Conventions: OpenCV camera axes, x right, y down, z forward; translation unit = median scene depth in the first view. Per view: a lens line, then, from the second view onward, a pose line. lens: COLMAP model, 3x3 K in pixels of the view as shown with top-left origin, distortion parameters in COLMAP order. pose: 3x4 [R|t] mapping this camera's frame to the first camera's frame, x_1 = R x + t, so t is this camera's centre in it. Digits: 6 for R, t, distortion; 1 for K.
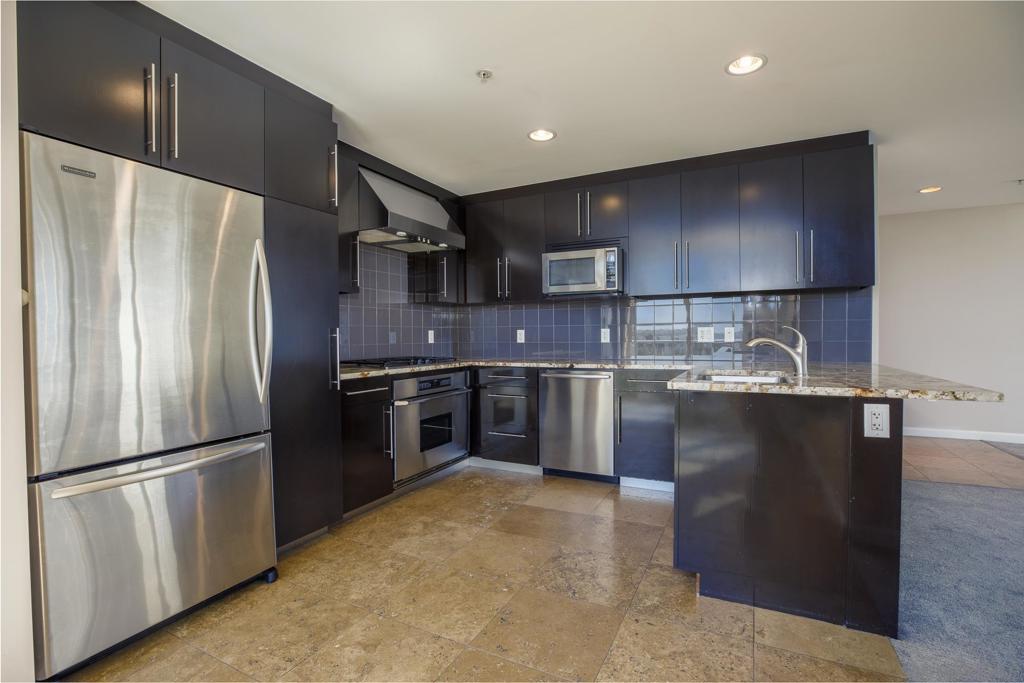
lens RADIAL K [[479.1, 0, 526.2], [0, 479.1, 344.4], [0, 0, 1]] dist [-0.040600, 0.010451]
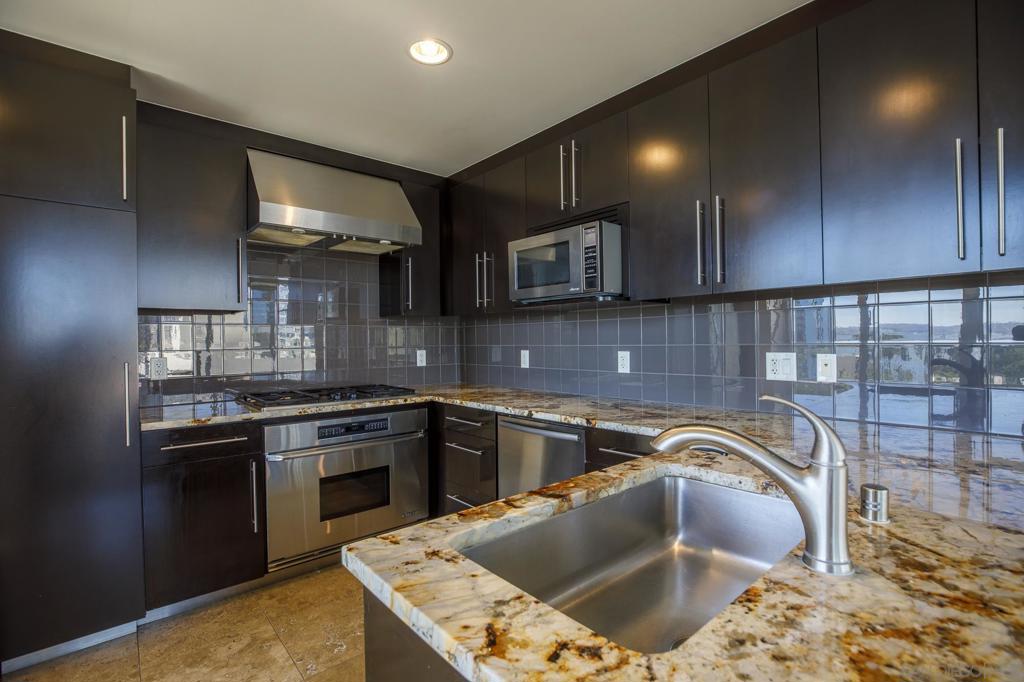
lens RADIAL K [[479.1, 0, 516.8], [0, 479.1, 340.9], [0, 0, 1]] dist [-0.040600, 0.010451]
pose [[0.921686, -0.001232, -0.387936, 0.337667], [-0.003754, 0.999920, -0.012093, -0.046329], [0.387920, 0.012602, 0.921607, 0.423710]]
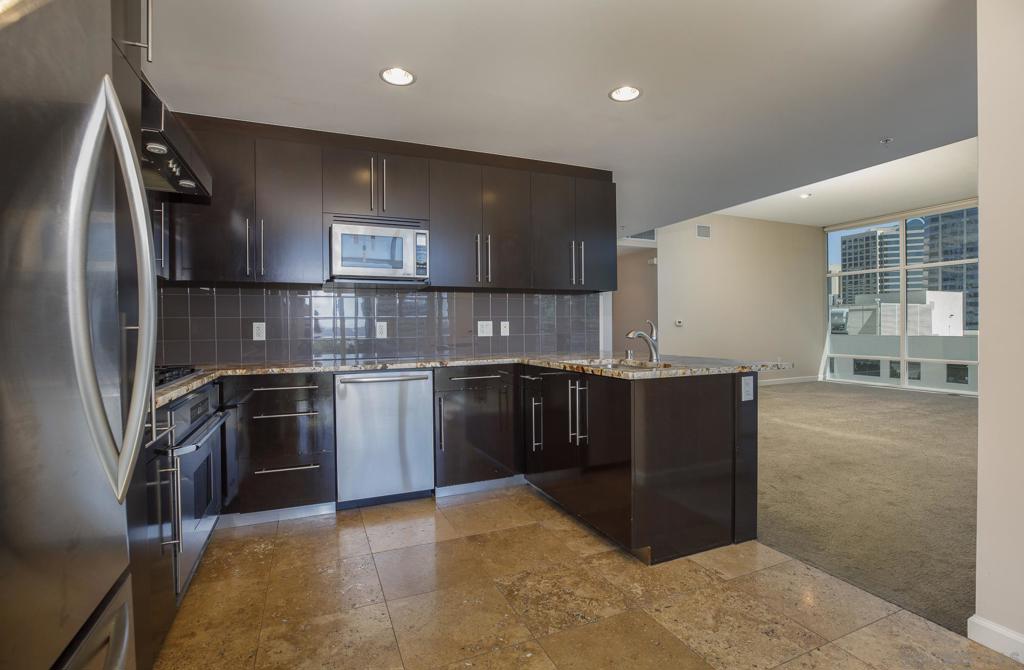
lens RADIAL K [[478.2, 0, 527.7], [0, 478.2, 329.5], [0, 0, 1]] dist [-0.039591, 0.007301]
pose [[0.639362, -0.003029, 0.768900, -0.390543], [0.018647, 0.999759, -0.011567, -0.005261], [-0.768680, 0.021733, 0.639265, 0.303319]]
